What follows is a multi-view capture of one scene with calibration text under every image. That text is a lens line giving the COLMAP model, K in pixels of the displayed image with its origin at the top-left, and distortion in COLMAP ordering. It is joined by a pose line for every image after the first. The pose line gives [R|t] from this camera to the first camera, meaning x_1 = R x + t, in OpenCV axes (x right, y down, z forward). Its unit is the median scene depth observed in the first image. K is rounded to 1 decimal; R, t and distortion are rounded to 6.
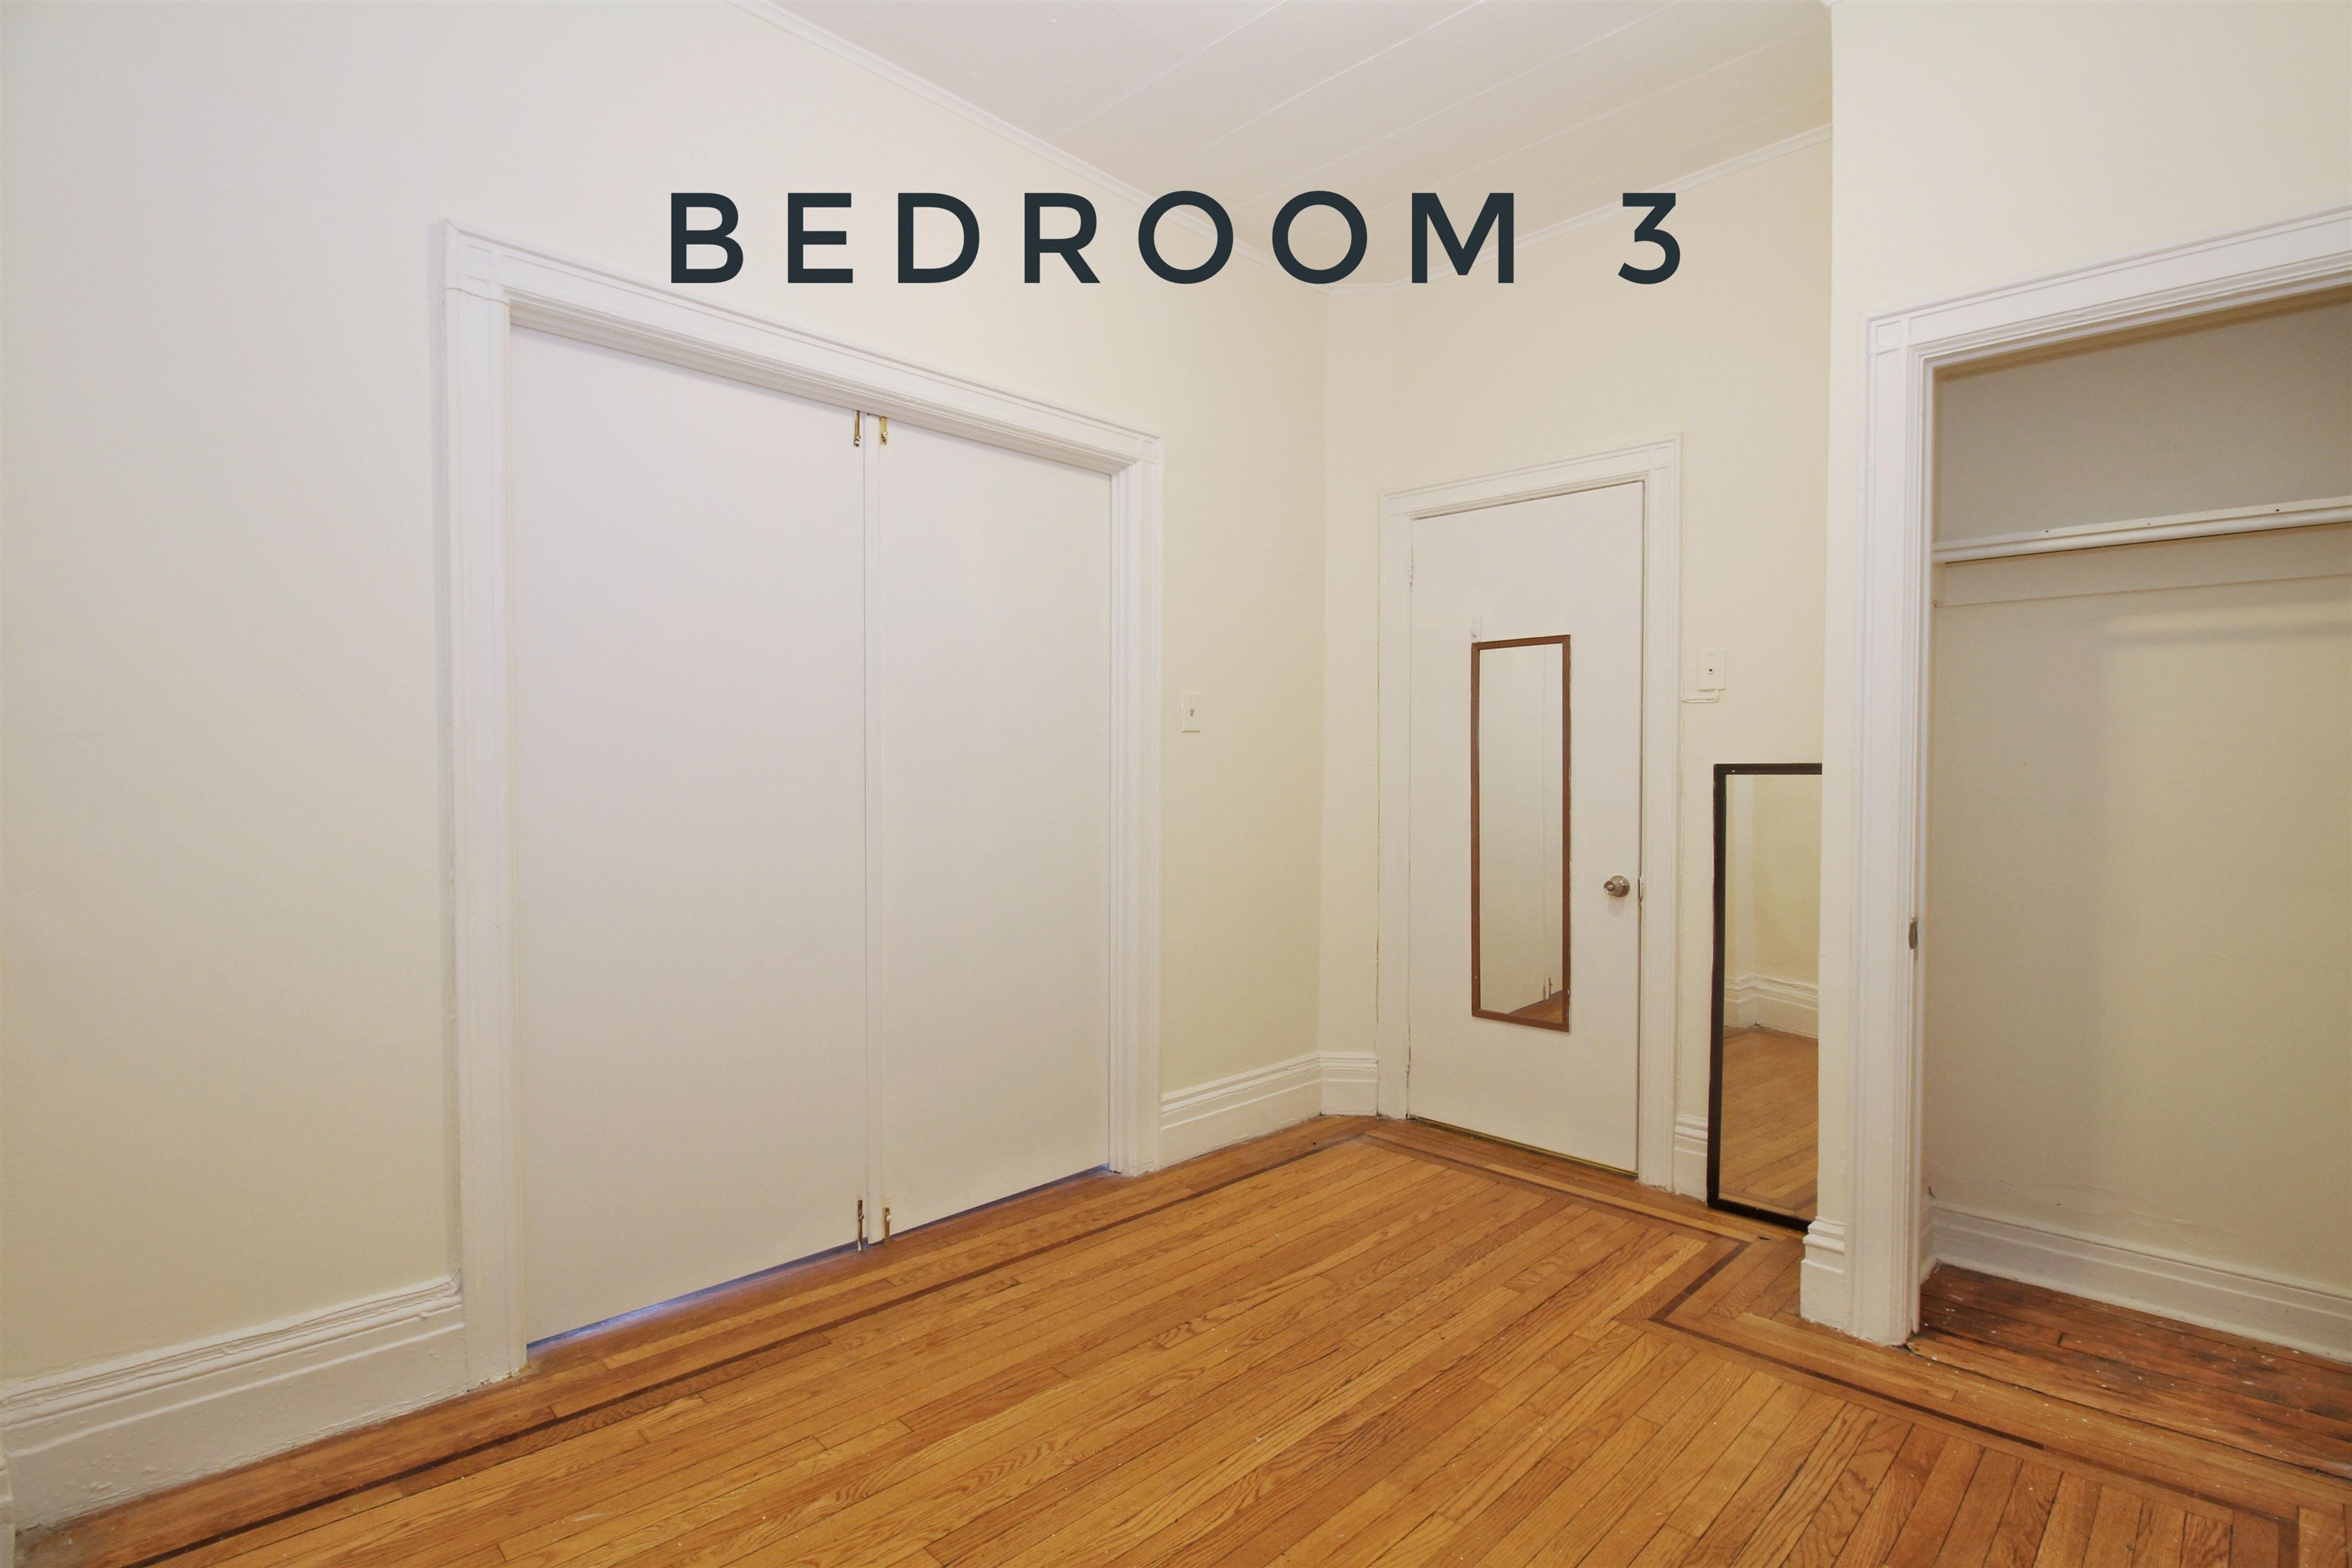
lens RADIAL K [[1095.5, 0, 1177.8], [0, 1095.5, 773.5], [0, 0, 1]] dist [0.001451, -0.011302]
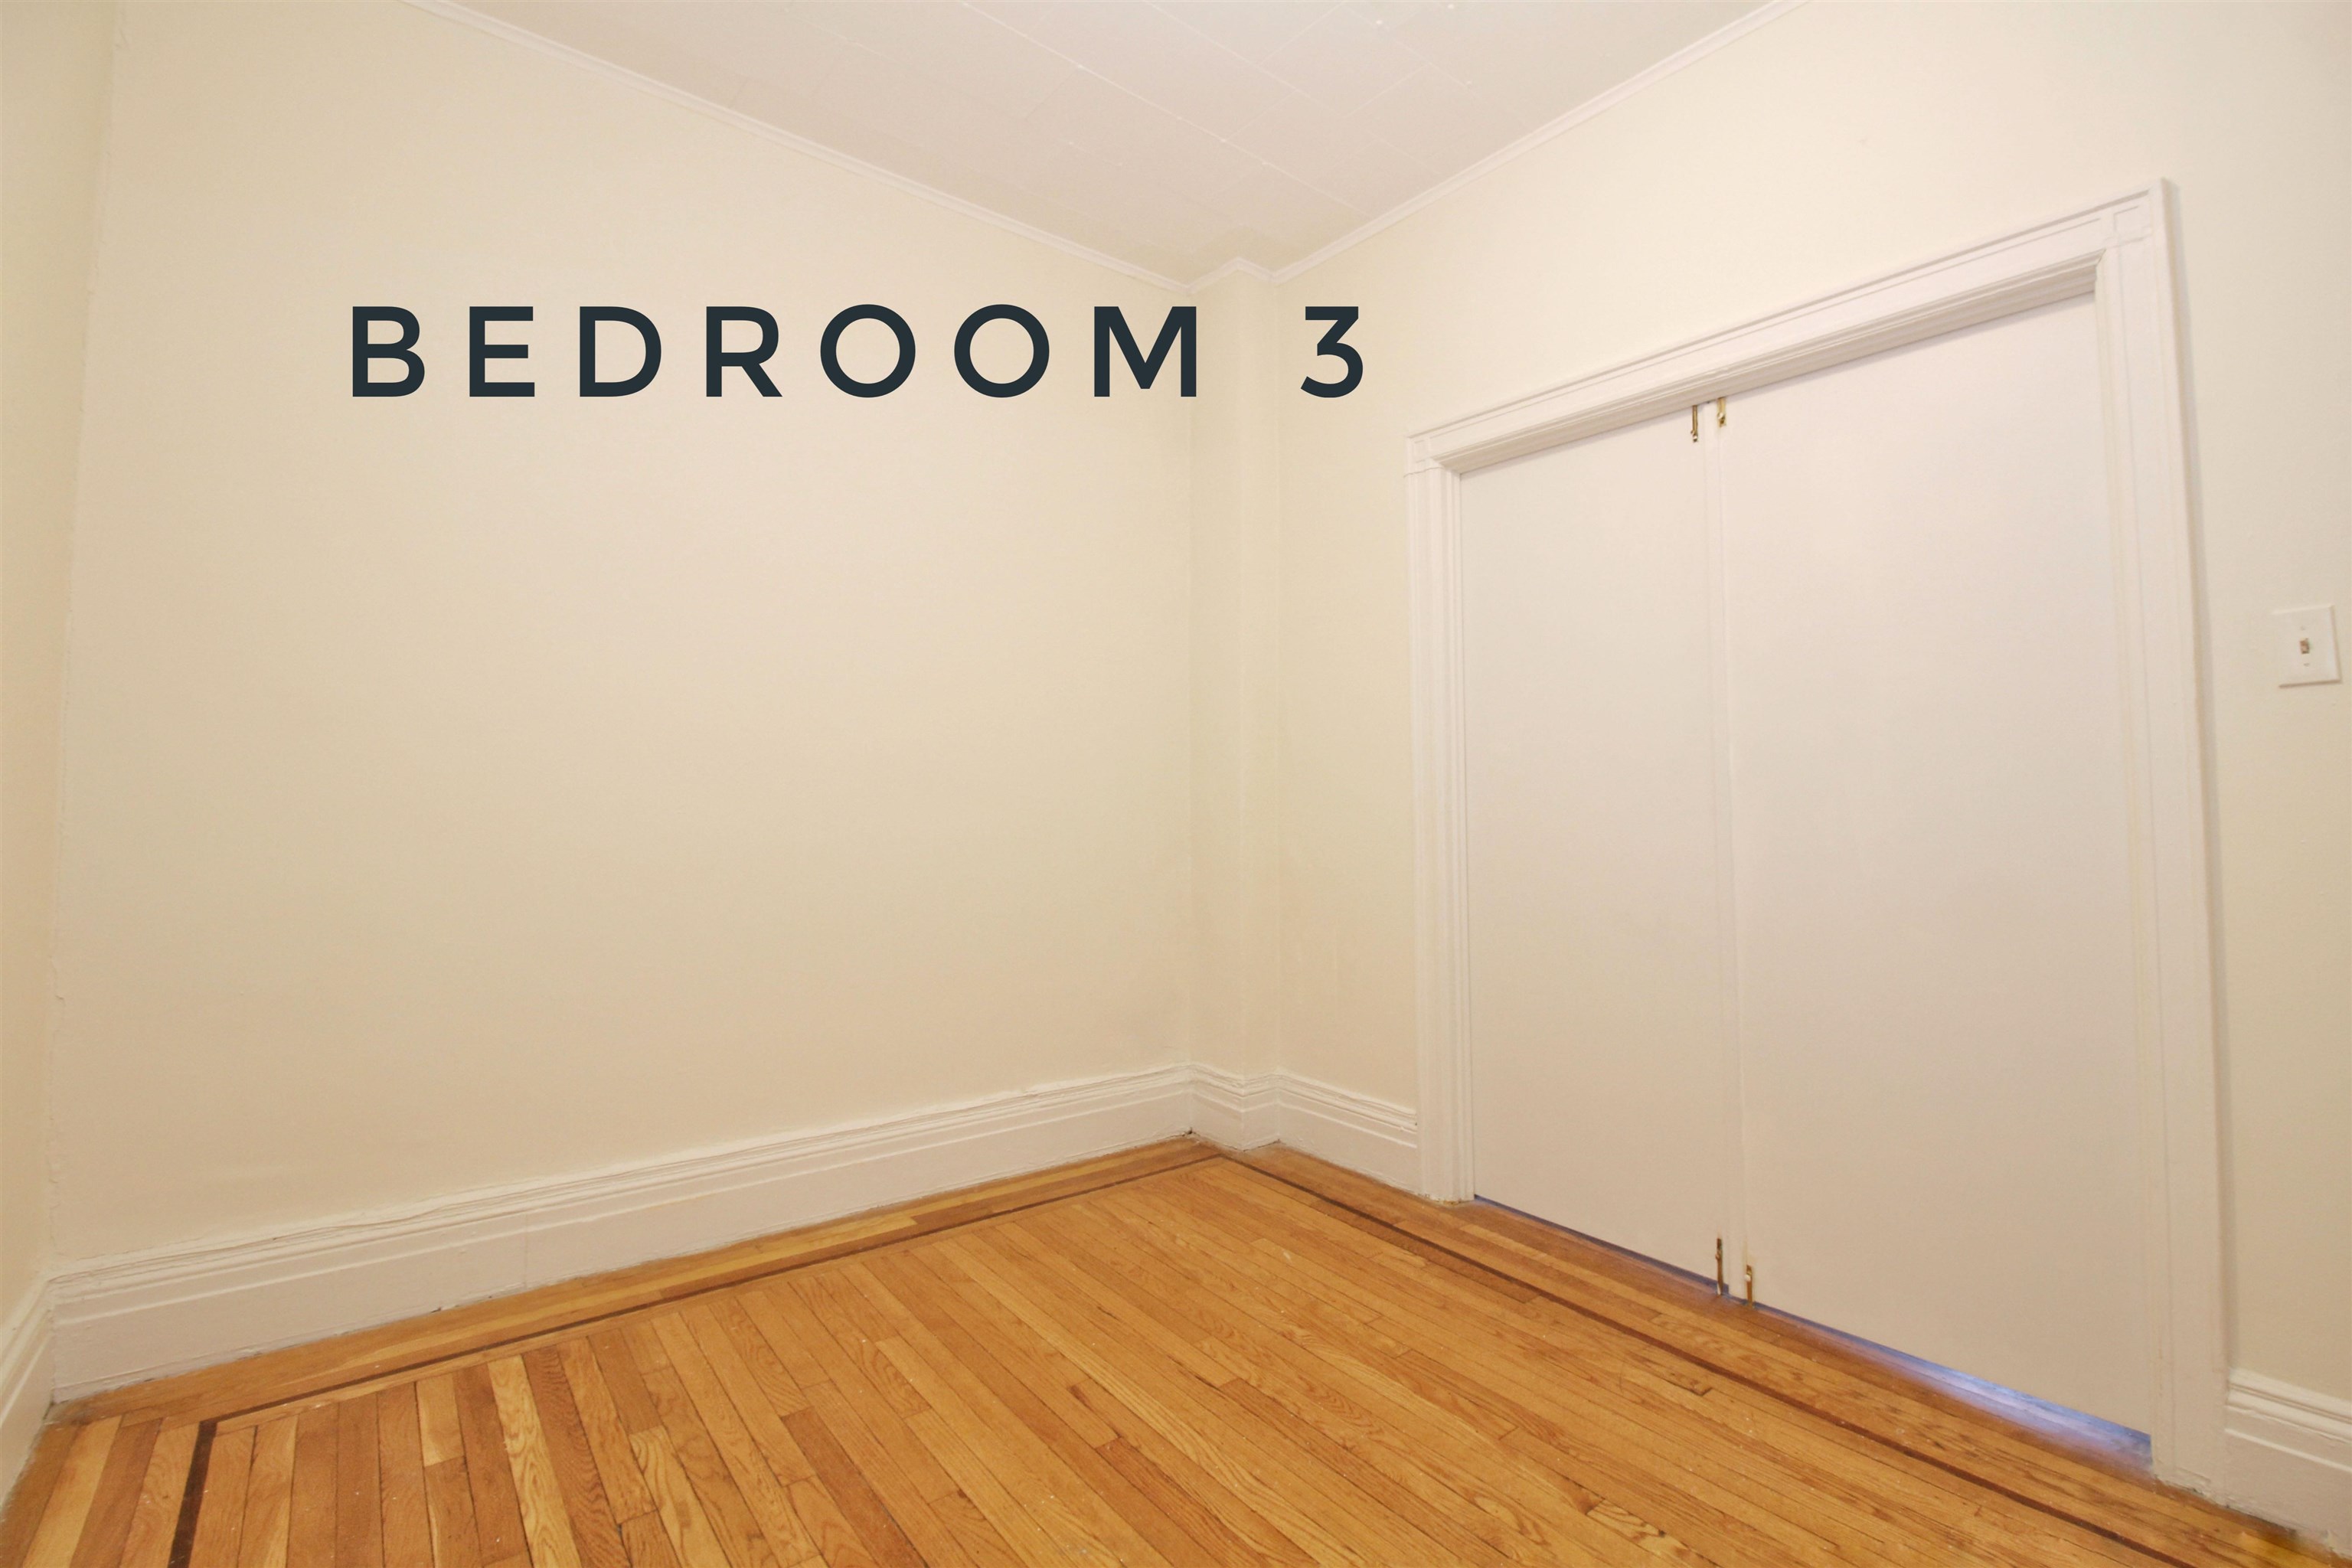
lens RADIAL K [[918.7, 0, 1178.5], [0, 918.7, 734.3], [0, 0, 1]] dist [-0.001814, -0.000734]
pose [[-0.027148, -0.065372, -0.997492, 0.621364], [-0.002296, 0.997861, -0.065334, 0.019485], [0.999629, 0.000516, -0.027240, 0.670261]]
